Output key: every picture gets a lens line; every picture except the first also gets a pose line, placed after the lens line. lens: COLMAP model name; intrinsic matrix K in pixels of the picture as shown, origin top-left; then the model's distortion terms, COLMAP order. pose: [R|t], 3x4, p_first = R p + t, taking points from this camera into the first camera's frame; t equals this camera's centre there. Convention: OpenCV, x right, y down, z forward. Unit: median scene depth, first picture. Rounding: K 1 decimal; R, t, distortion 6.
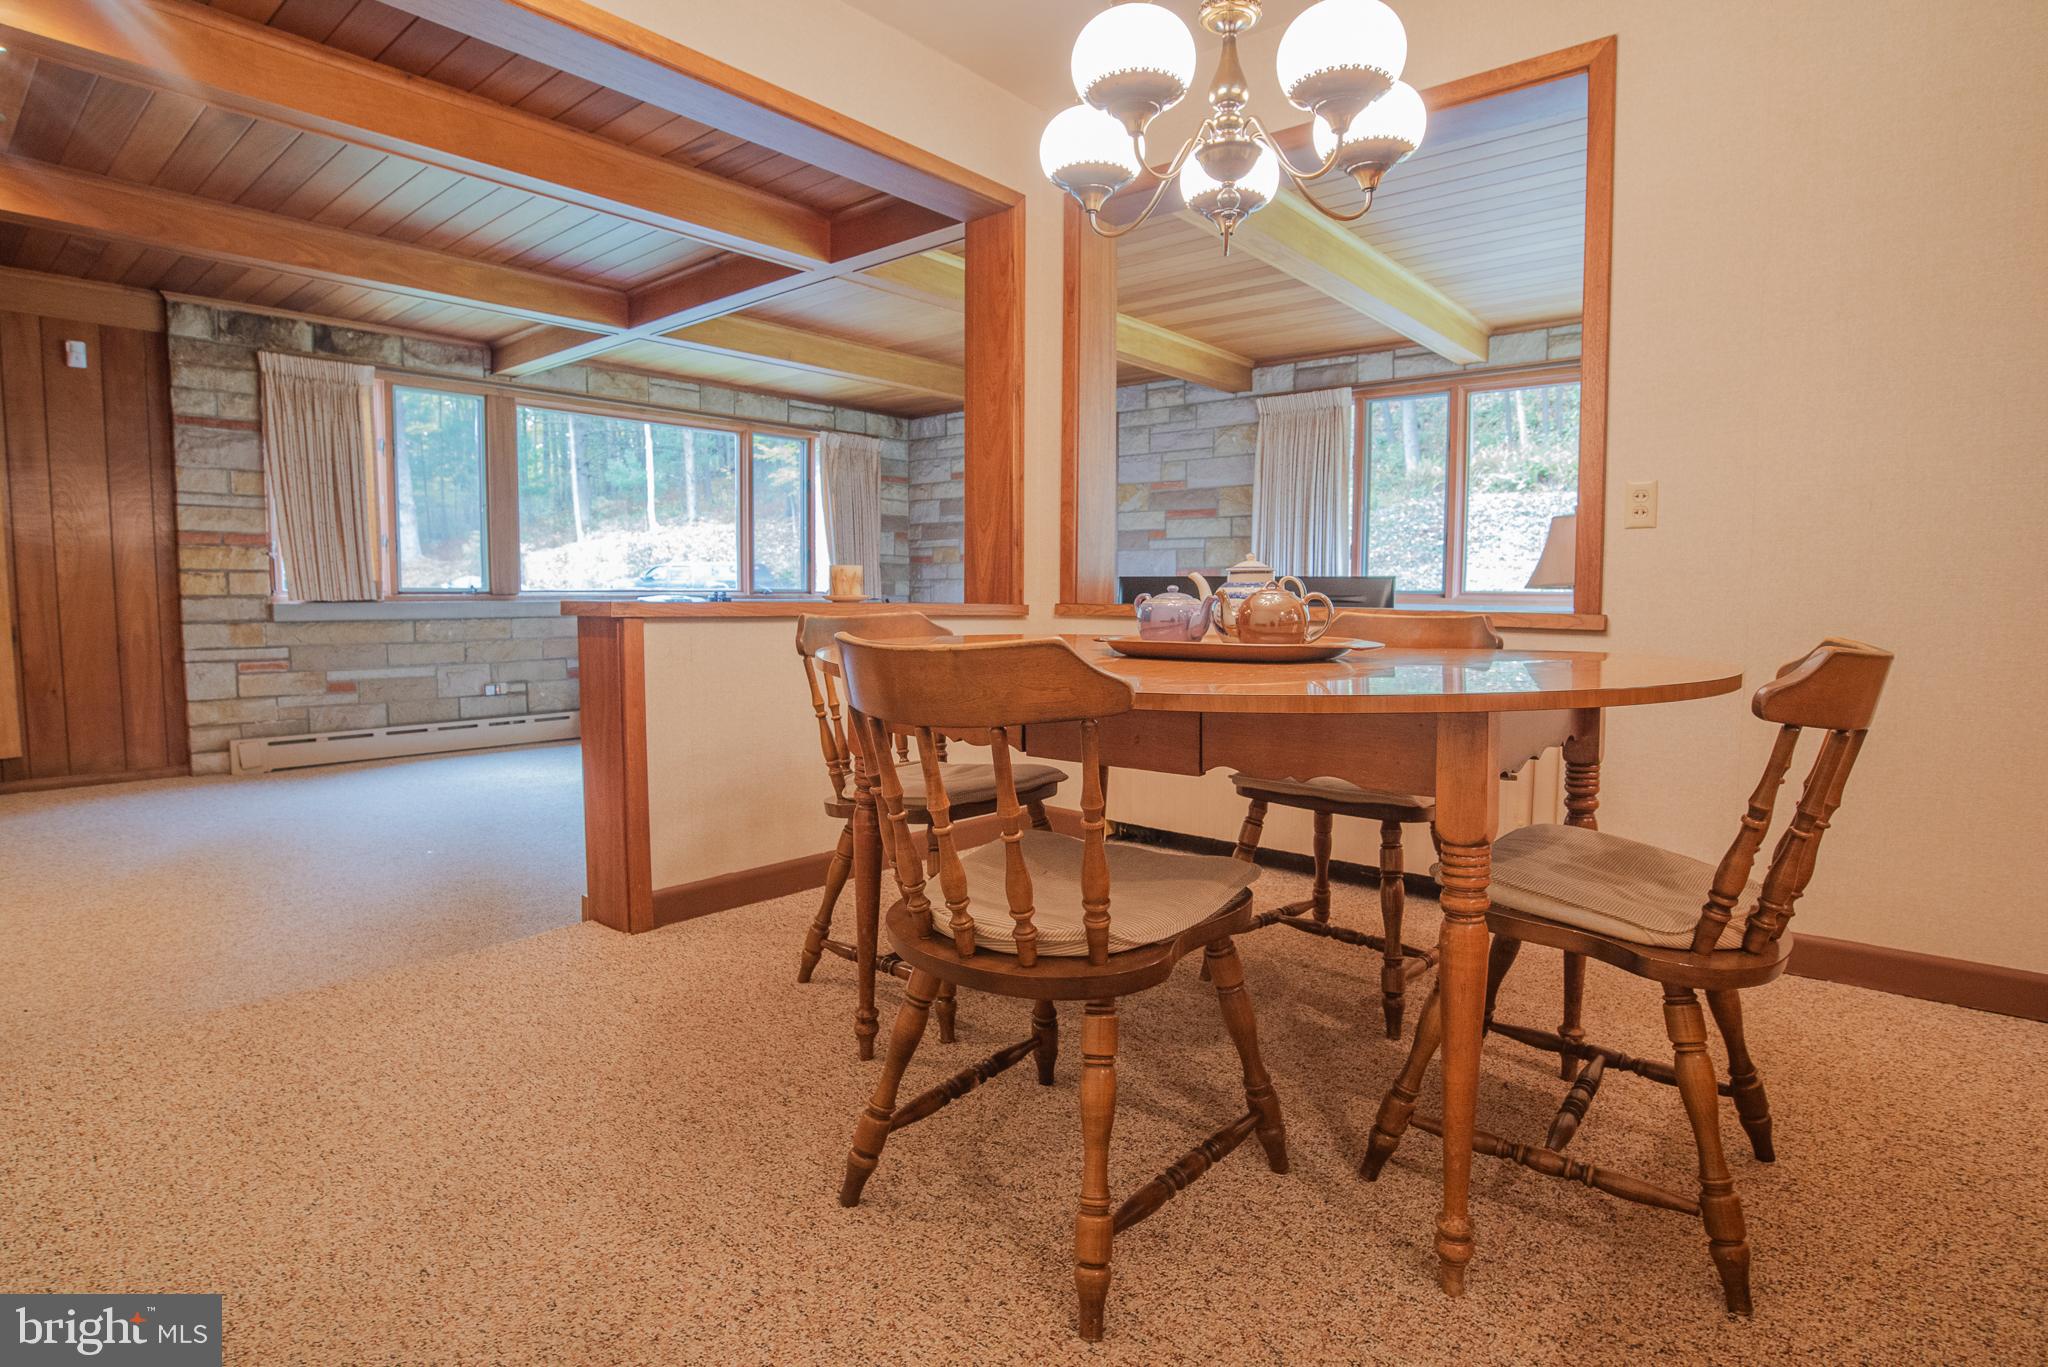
lens RADIAL K [[1052.3, 0, 1028.1], [0, 1052.3, 682.5], [0, 0, 1]] dist [-0.070223, 0.021458]
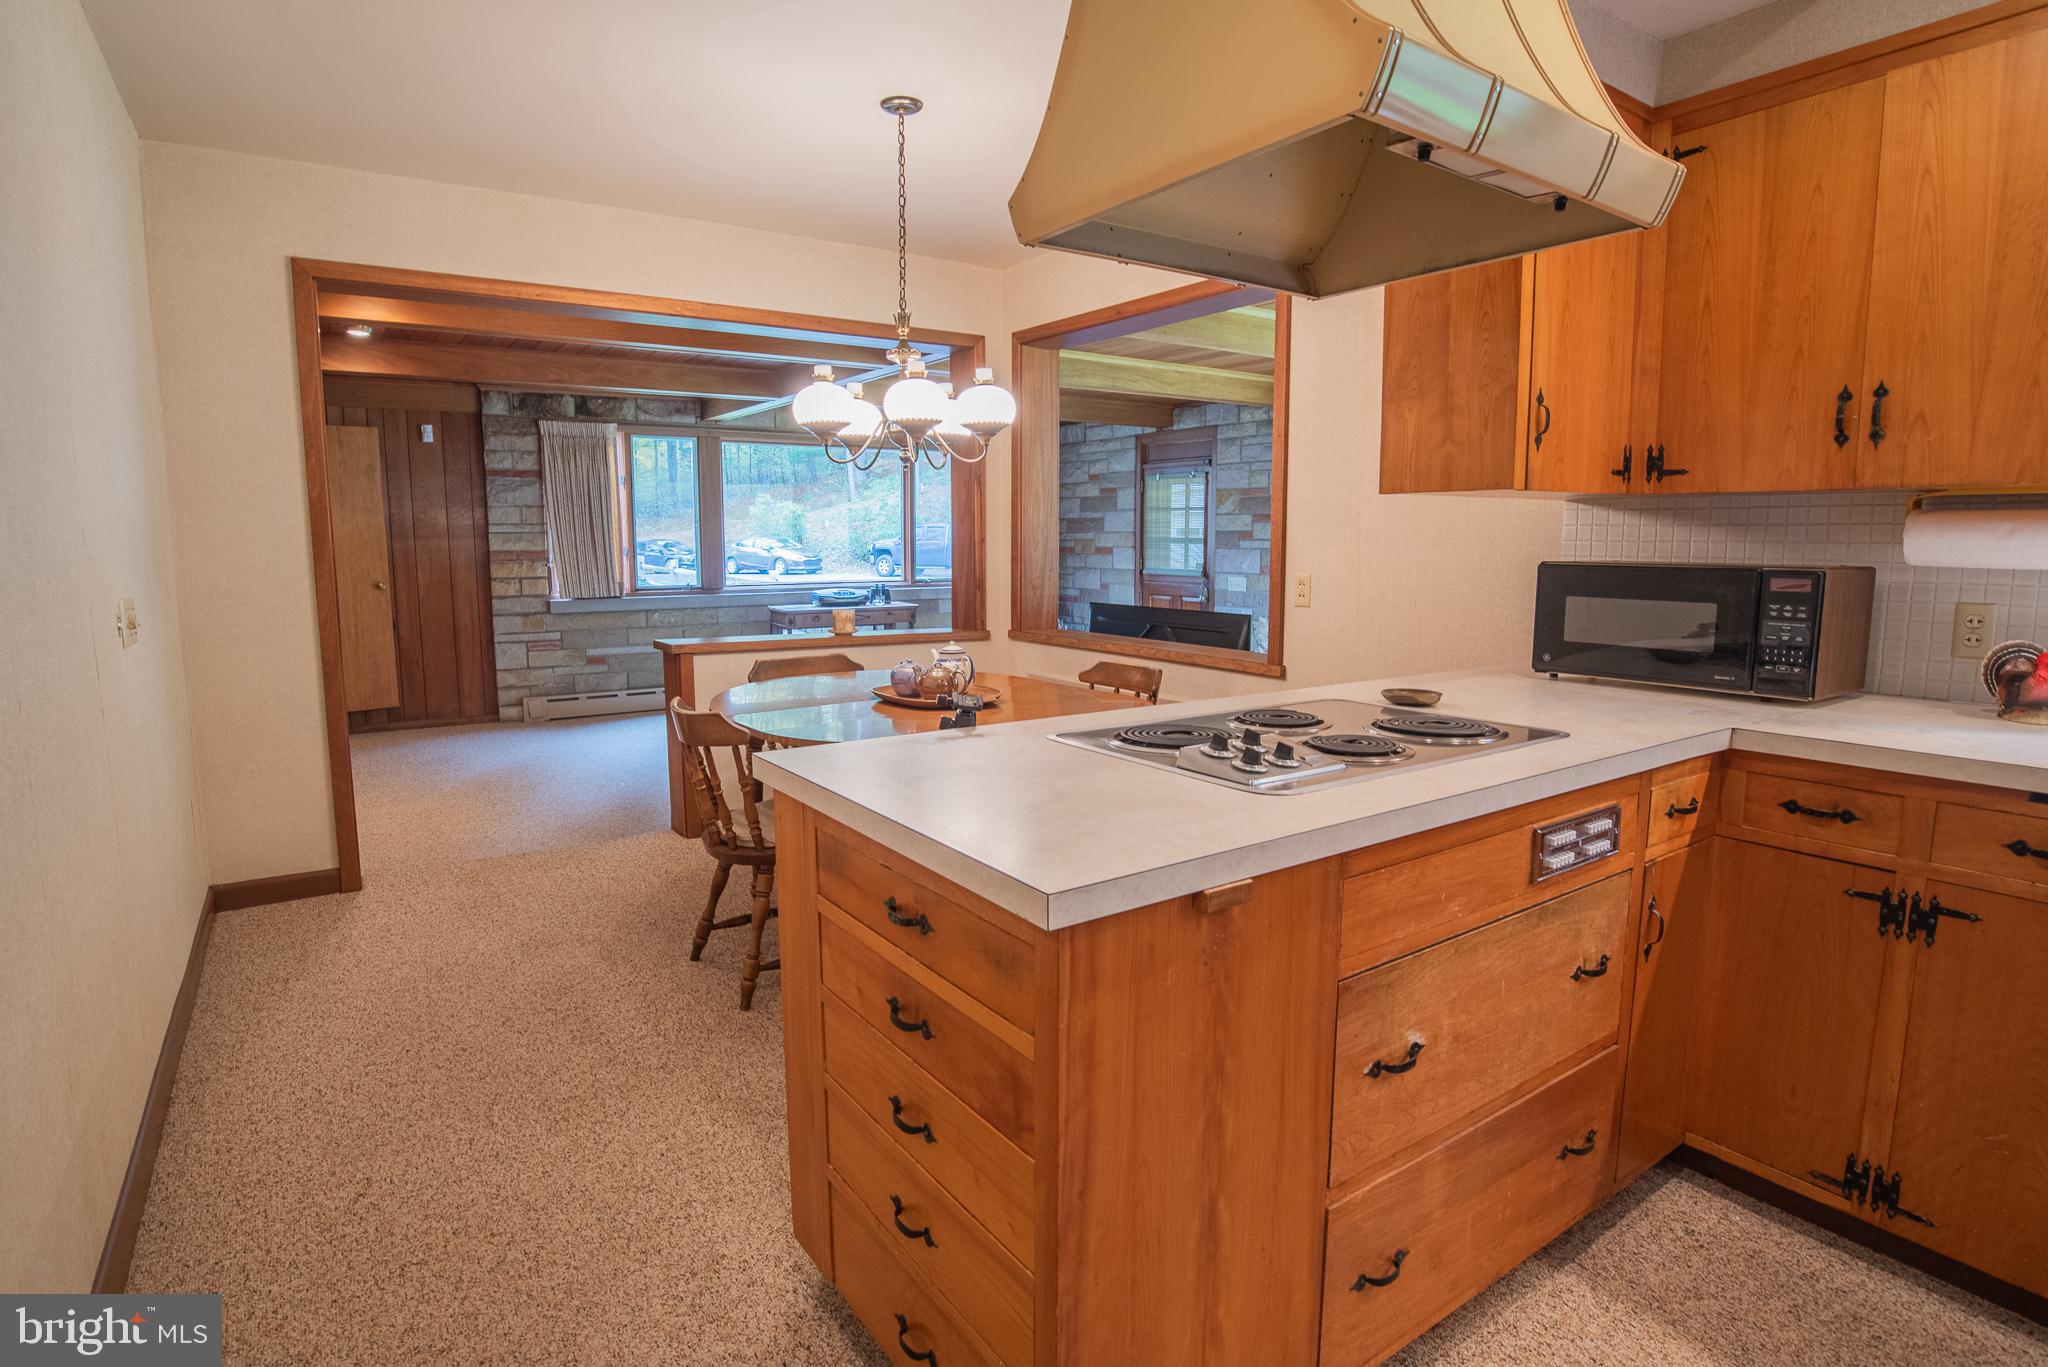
lens RADIAL K [[1076.7, 0, 1024.0], [0, 1076.7, 683.5], [0, 0, 1]] dist [-0.079201, 0.029074]
pose [[0.964679, 0.030421, -0.261667, 0.272590], [-0.017905, 0.998585, 0.050083, -0.049210], [0.262821, -0.043629, 0.963858, -0.238842]]
